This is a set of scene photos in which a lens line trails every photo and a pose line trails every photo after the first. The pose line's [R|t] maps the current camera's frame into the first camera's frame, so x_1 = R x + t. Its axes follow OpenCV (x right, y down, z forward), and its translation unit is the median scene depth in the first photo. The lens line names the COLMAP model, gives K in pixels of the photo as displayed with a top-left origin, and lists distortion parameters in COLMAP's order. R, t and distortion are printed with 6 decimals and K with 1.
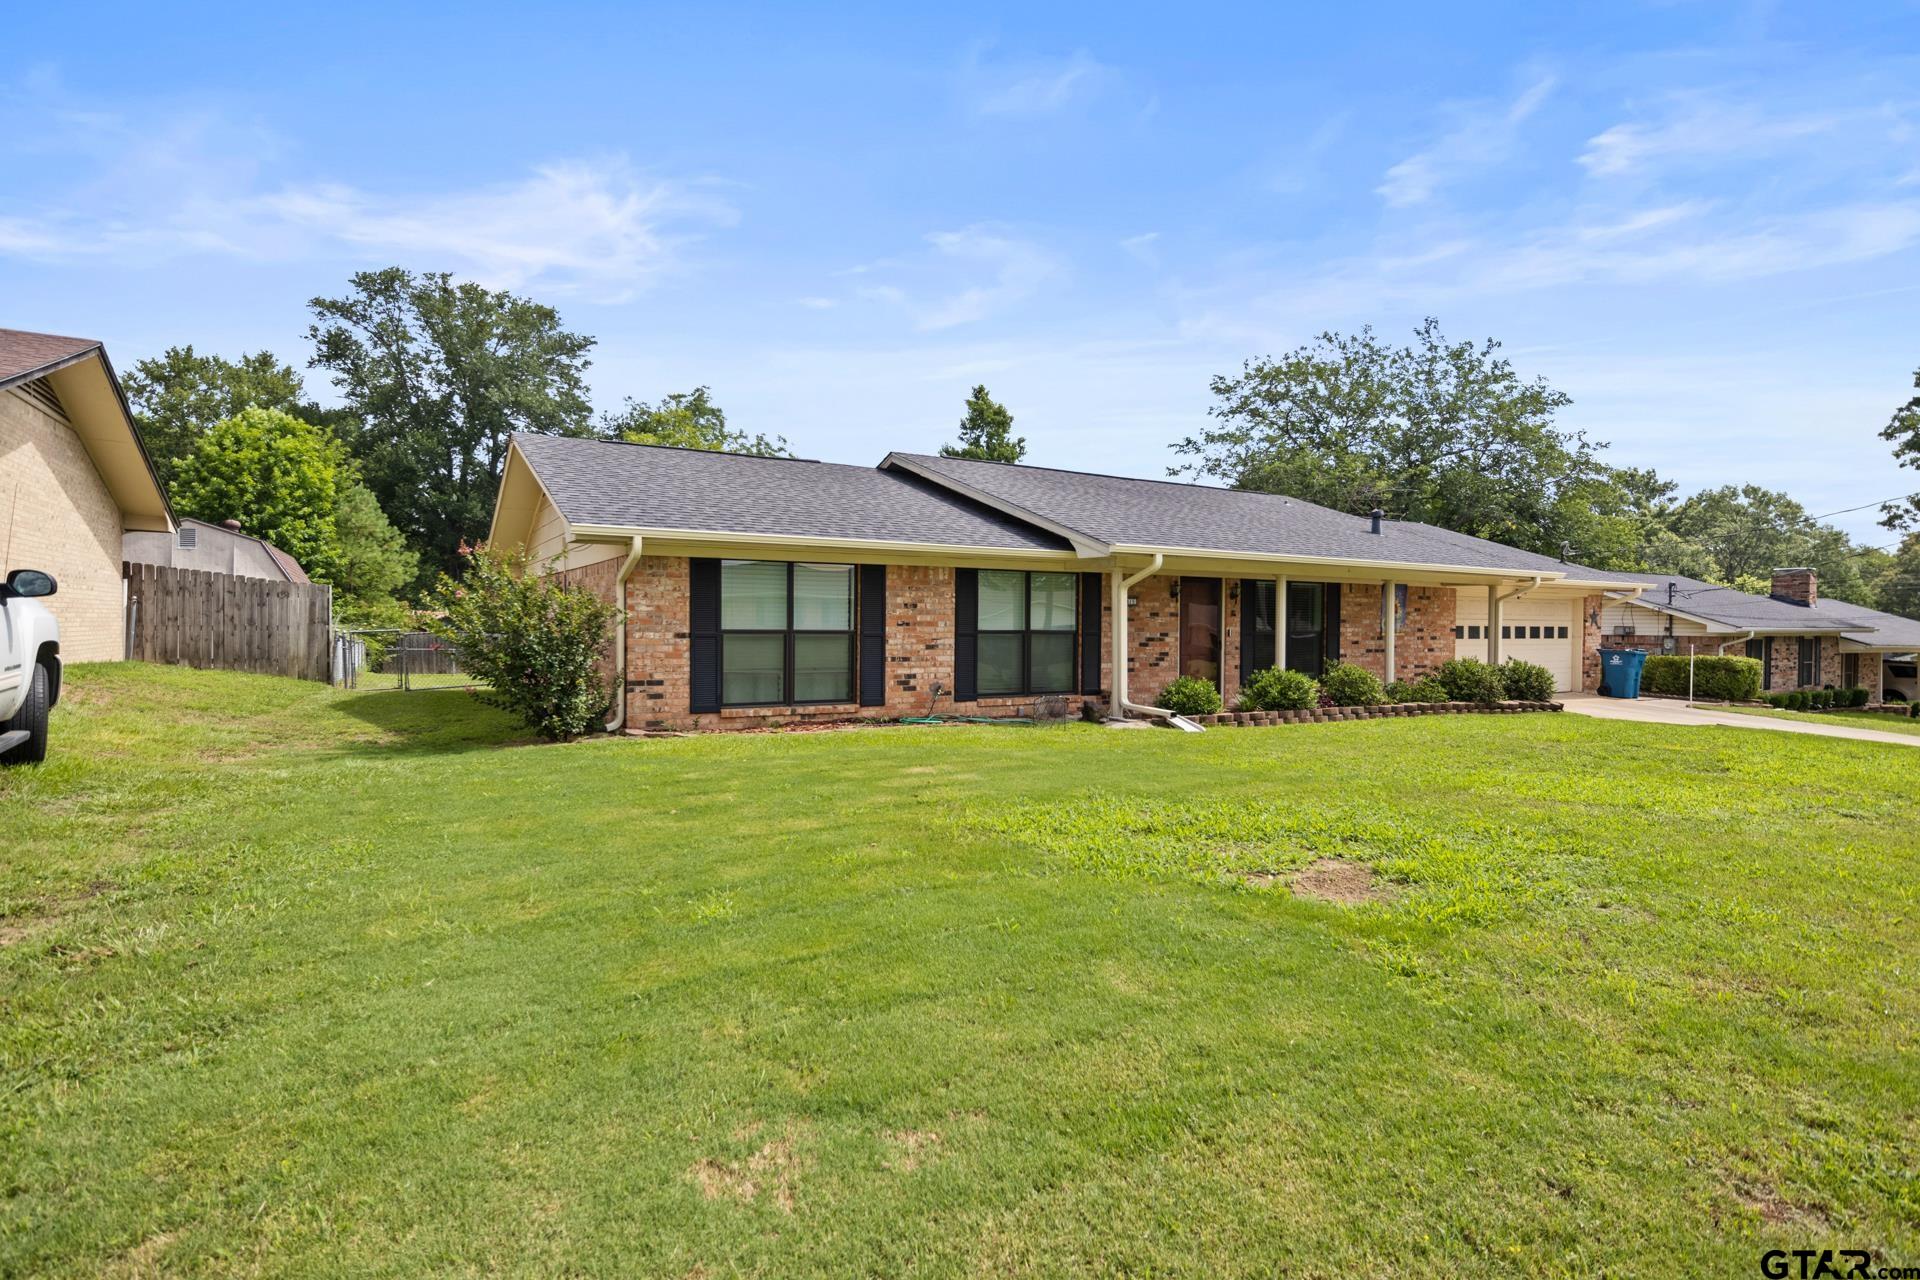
lens RADIAL K [[948.4, 0, 953.6], [0, 948.4, 635.7], [0, 0, 1]] dist [-0.004730, -0.000738]
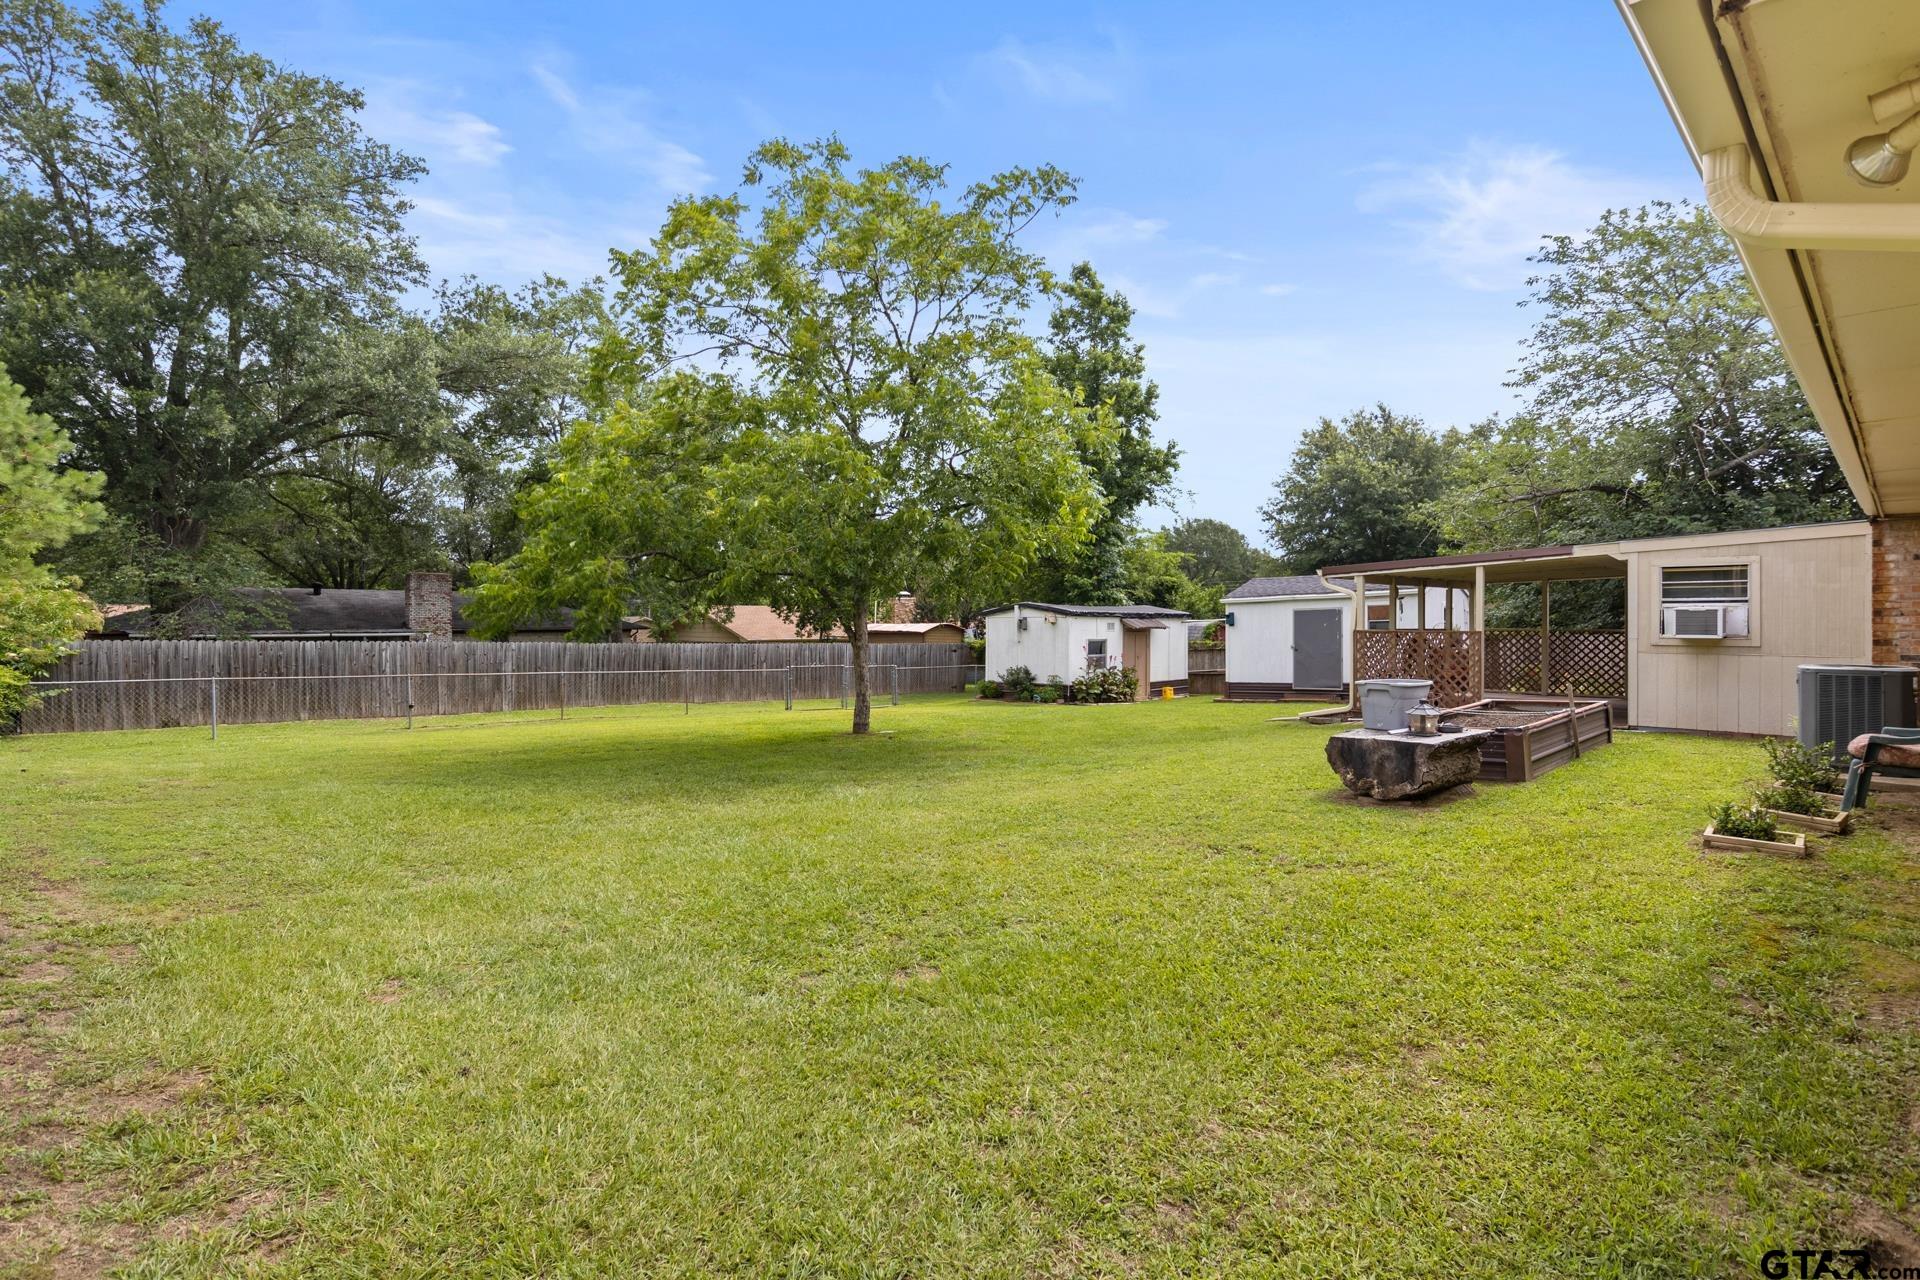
lens RADIAL K [[948.4, 0, 958.1], [0, 948.4, 644.2], [0, 0, 1]] dist [-0.004730, -0.000738]
pose [[0.971126, -0.012846, 0.238220, -0.258959], [0.011576, 0.999910, 0.006731, 0.000298], [-0.238285, -0.003779, 0.971188, 0.429848]]
